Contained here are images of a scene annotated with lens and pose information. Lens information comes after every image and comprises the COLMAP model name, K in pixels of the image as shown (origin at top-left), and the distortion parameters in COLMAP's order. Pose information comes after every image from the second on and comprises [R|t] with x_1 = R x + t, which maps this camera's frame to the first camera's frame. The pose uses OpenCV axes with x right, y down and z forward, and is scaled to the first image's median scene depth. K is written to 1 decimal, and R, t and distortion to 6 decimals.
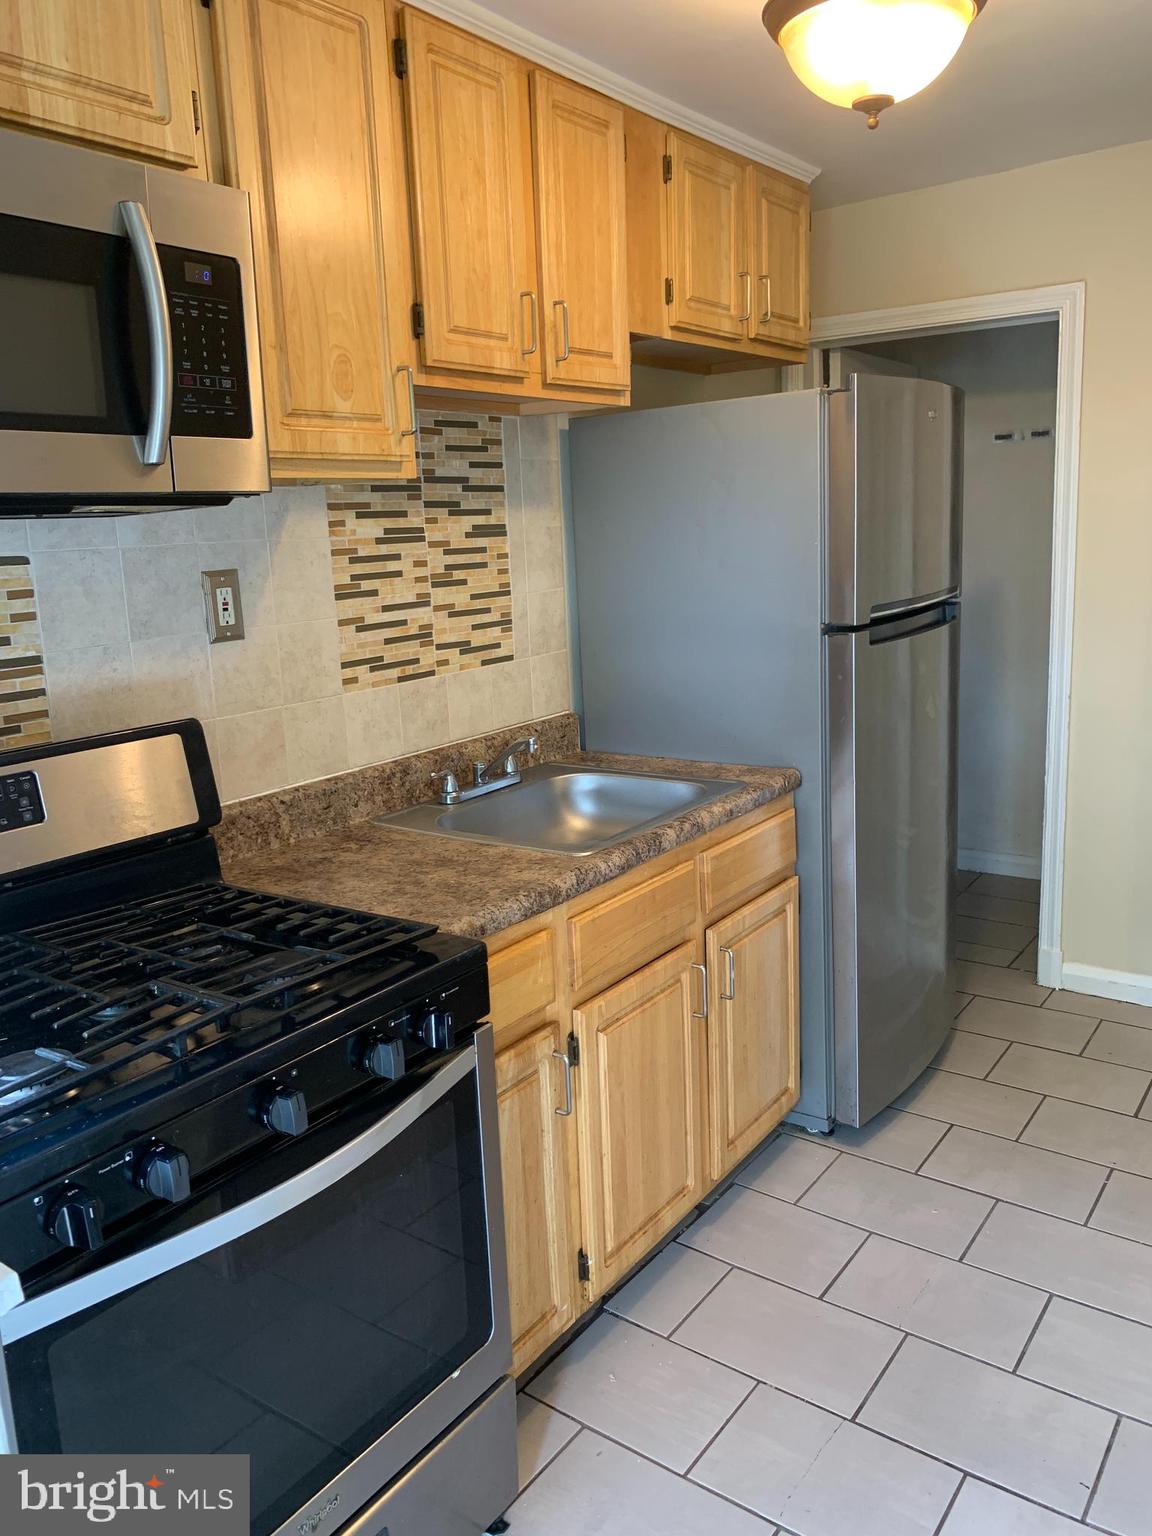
lens RADIAL K [[1186.4, 0, 575.8], [0, 1186.4, 772.1], [0, 0, 1]] dist [0.029966, -0.025794]
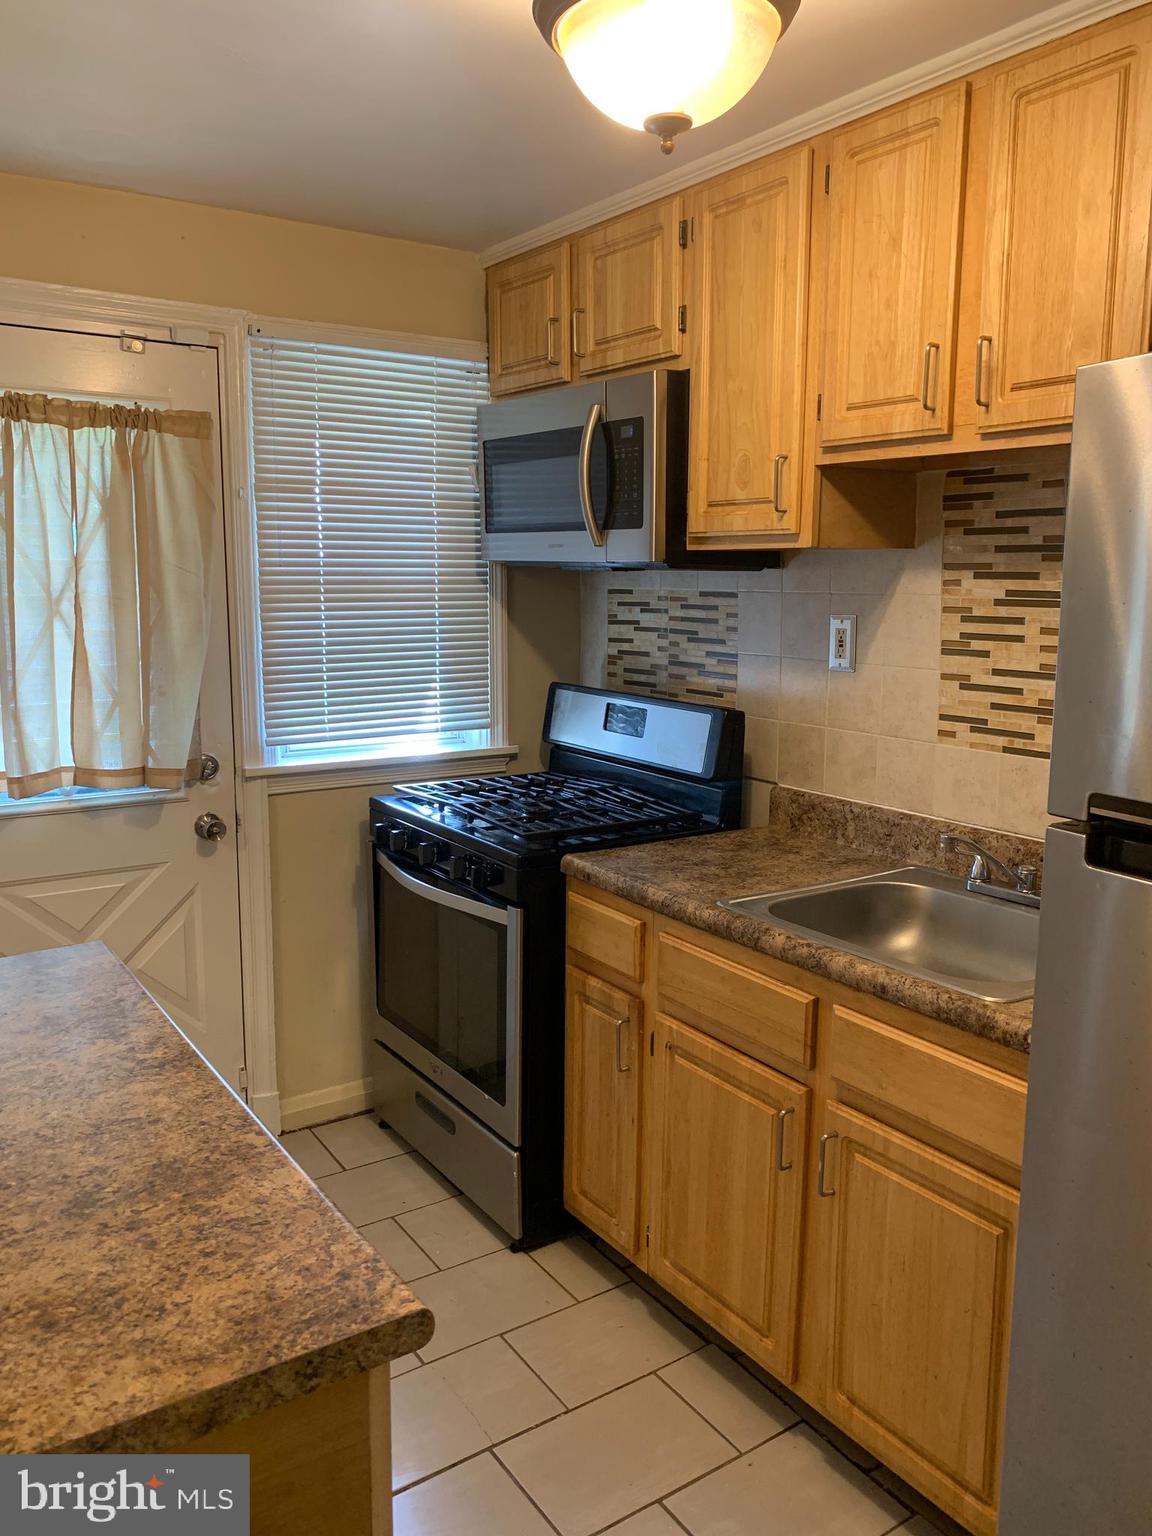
lens RADIAL K [[1186.4, 0, 576.4], [0, 1186.4, 760.6], [0, 0, 1]] dist [0.029966, -0.025794]
pose [[-0.336973, 0.195780, -0.920934, 0.875742], [-0.180856, 0.946465, 0.267384, -0.273330], [0.923981, 0.256658, -0.283525, 1.005441]]
